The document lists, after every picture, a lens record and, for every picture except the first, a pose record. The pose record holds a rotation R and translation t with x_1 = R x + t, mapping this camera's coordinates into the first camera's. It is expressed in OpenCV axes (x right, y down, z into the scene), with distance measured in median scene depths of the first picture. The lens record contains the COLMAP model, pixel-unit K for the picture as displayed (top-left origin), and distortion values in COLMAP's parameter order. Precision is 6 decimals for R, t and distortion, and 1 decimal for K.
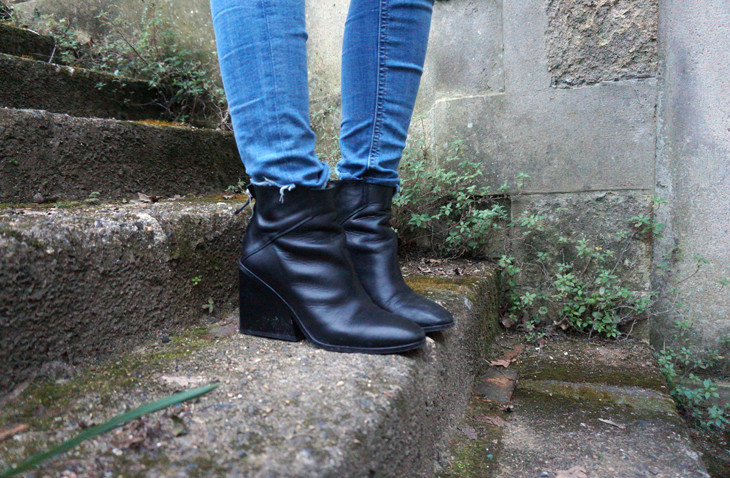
lens RADIAL K [[508.4, 0, 357.6], [0, 508.4, 237.6], [0, 0, 1]] dist [-0.046838, 0.037645]
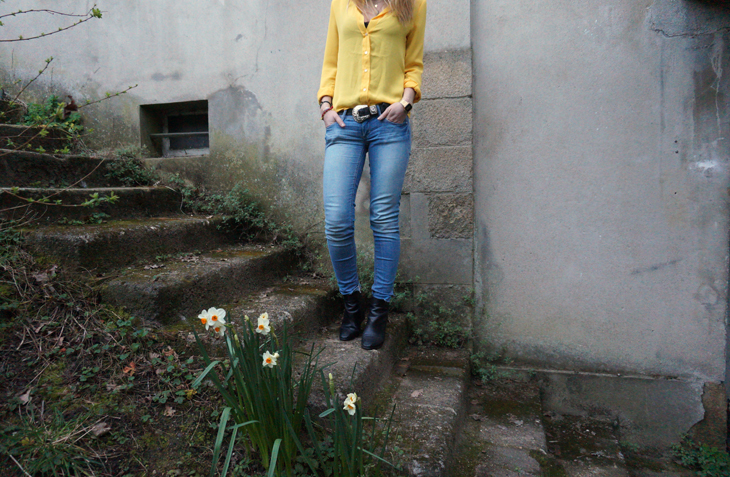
lens RADIAL K [[508.4, 0, 351.8], [0, 508.4, 231.2], [0, 0, 1]] dist [-0.046838, 0.037645]
pose [[0.996301, 0.008213, 0.085539, -0.174457], [-0.006499, 0.999773, -0.020300, -0.291996], [-0.085687, 0.019669, 0.996128, -1.312253]]
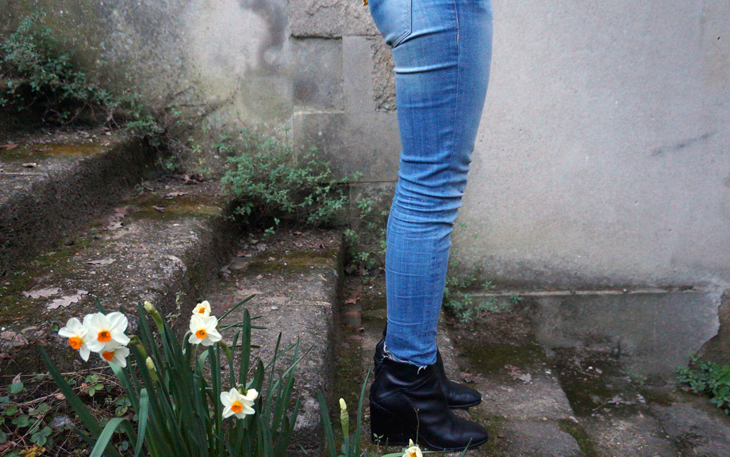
lens RADIAL K [[651.3, 0, 359.5], [0, 651.3, 230.6], [0, 0, 1]] dist [-0.019642, 0.021986]
pose [[0.929344, -0.088079, 0.358556, -0.374720], [0.018498, 0.981016, 0.193040, -0.335982], [-0.368752, -0.172768, 0.913331, -0.779925]]
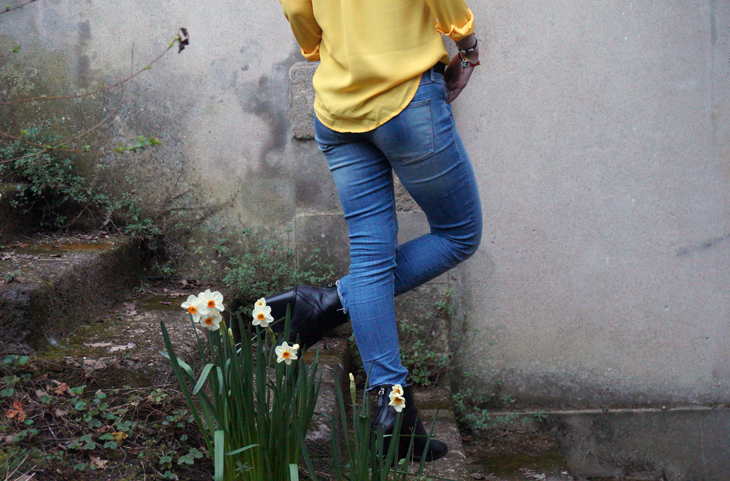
lens RADIAL K [[1138.6, 0, 360.0], [0, 1138.6, 258.2], [0, 0, 1]] dist [-0.019799, 0.000000]
pose [[0.931790, -0.030950, 0.361676, -0.851116], [0.032479, 0.999471, 0.001851, -0.183477], [-0.361542, 0.010022, 0.932302, -2.008177]]
